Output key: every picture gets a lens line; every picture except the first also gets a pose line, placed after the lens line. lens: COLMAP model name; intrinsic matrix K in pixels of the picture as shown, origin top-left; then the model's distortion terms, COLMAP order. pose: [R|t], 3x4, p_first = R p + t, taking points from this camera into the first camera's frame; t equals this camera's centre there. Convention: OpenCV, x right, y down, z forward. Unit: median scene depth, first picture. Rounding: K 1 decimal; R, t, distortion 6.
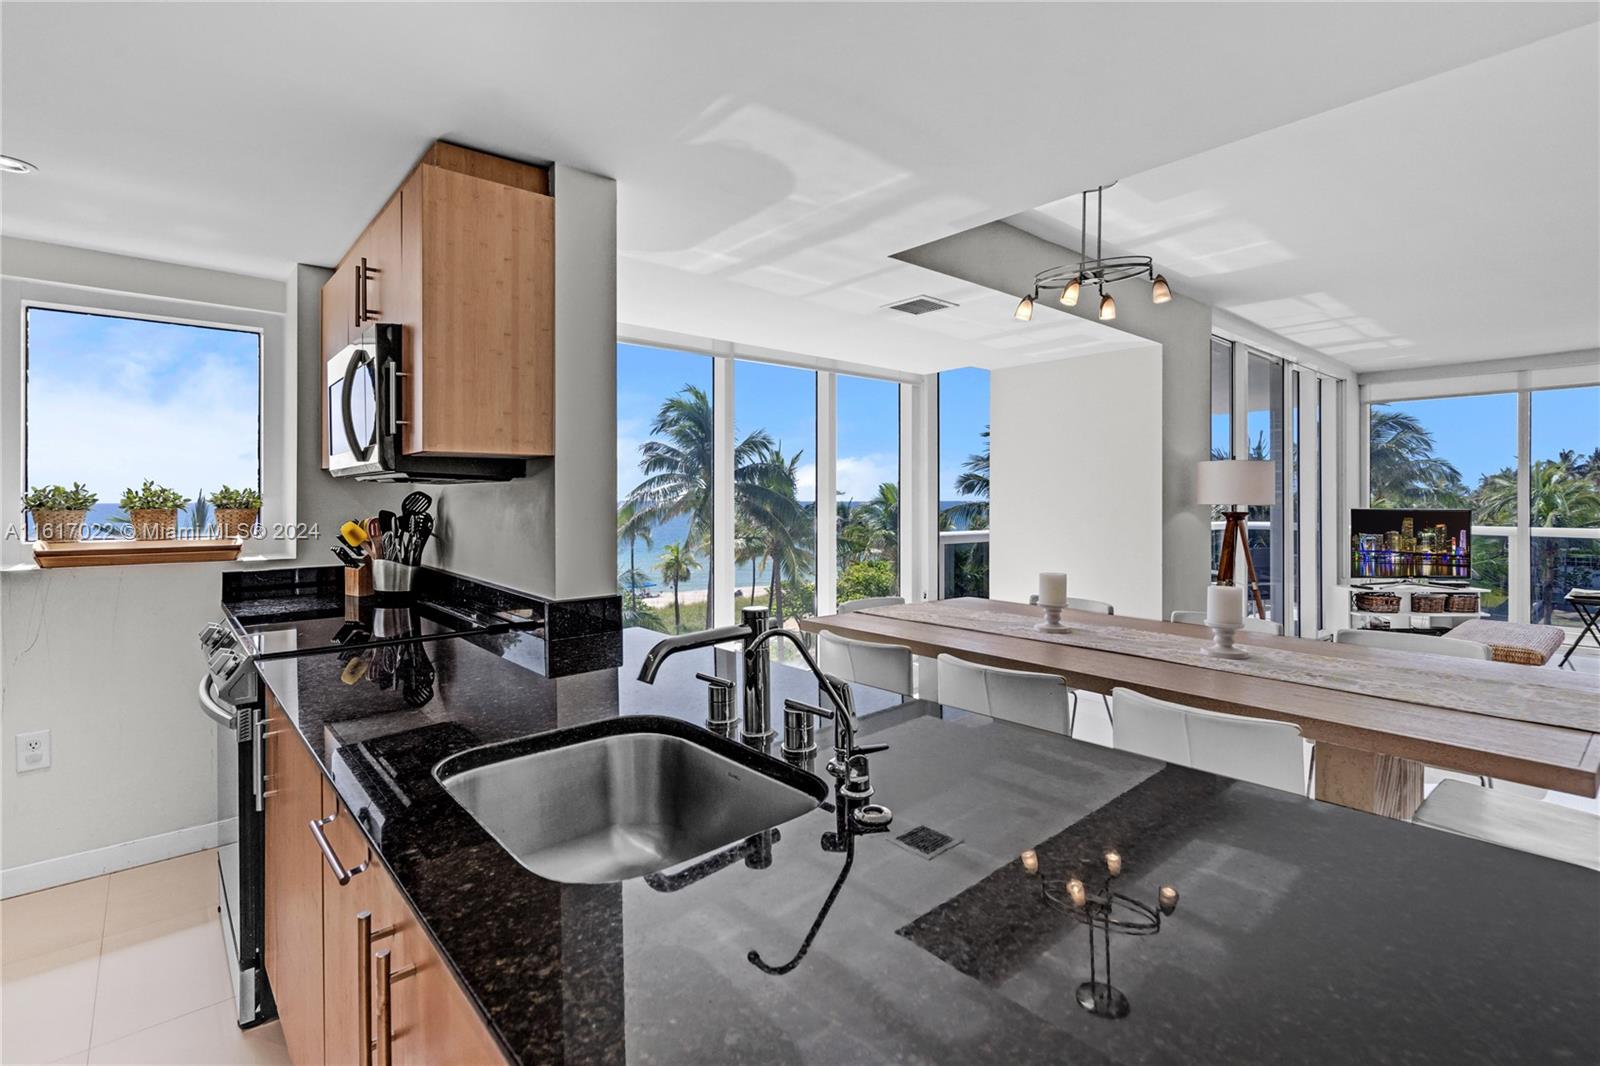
lens RADIAL K [[760.1, 0, 807.9], [0, 760.1, 491.6], [0, 0, 1]] dist [0.001182, -0.000212]
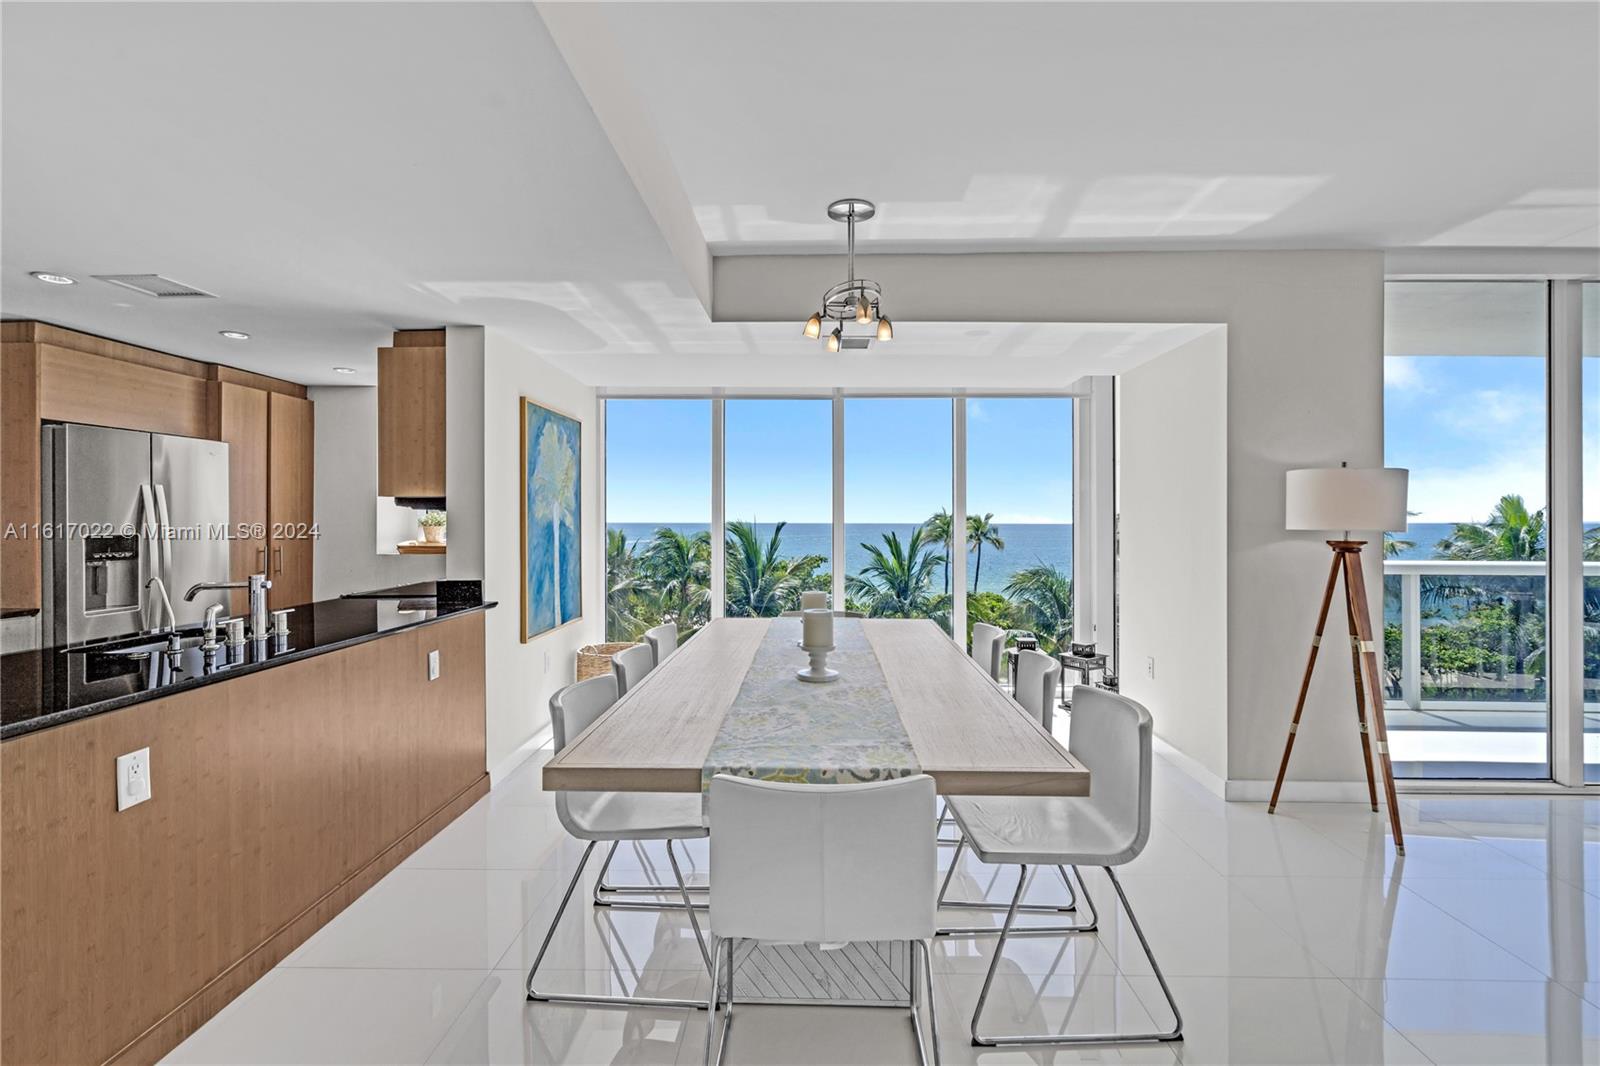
lens RADIAL K [[729.8, 0, 806.3], [0, 729.8, 521.6], [0, 0, 1]] dist [0.001750, 0.000014]
pose [[0.738672, 0.001347, -0.674064, 1.011470], [0.005712, 0.999950, 0.008258, 0.001815], [0.674041, -0.009950, 0.738627, 0.233977]]
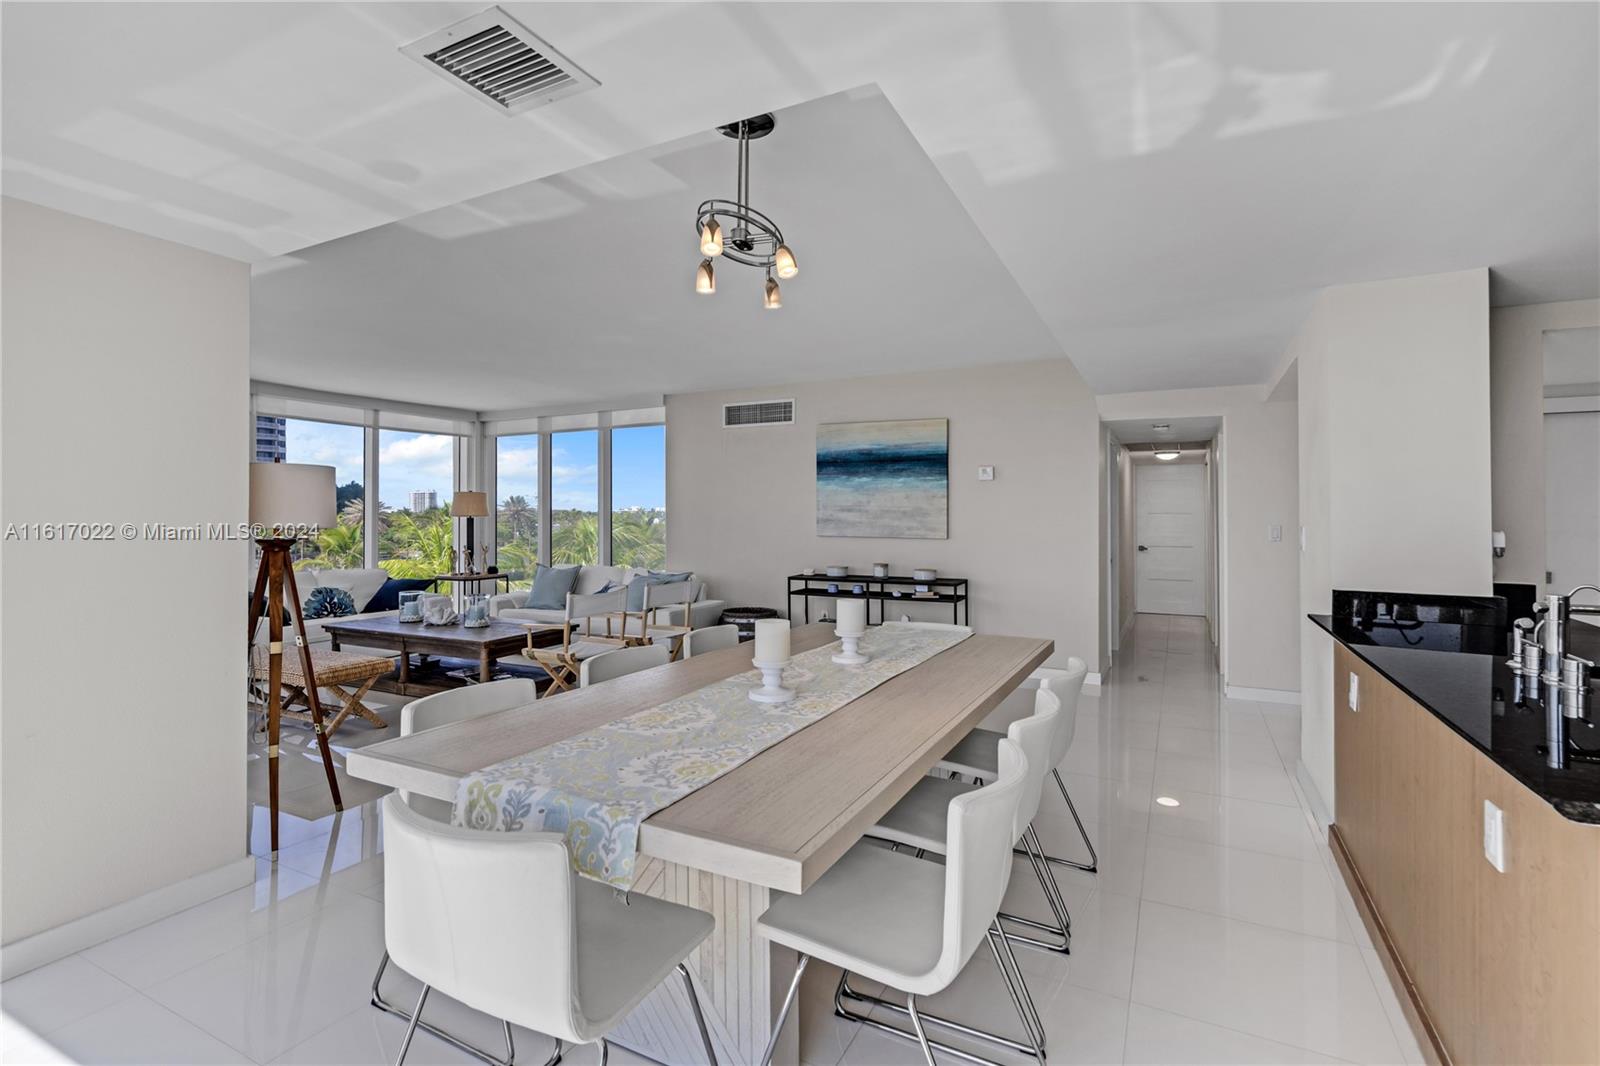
lens RADIAL K [[742.5, 0, 801.2], [0, 742.5, 509.7], [0, 0, 1]] dist [0.002283, 0.000321]
pose [[-0.363817, 0.007725, 0.931439, -0.371014], [-0.007671, 0.999907, -0.011289, 0.004869], [-0.931439, -0.011253, -0.363723, 1.254252]]
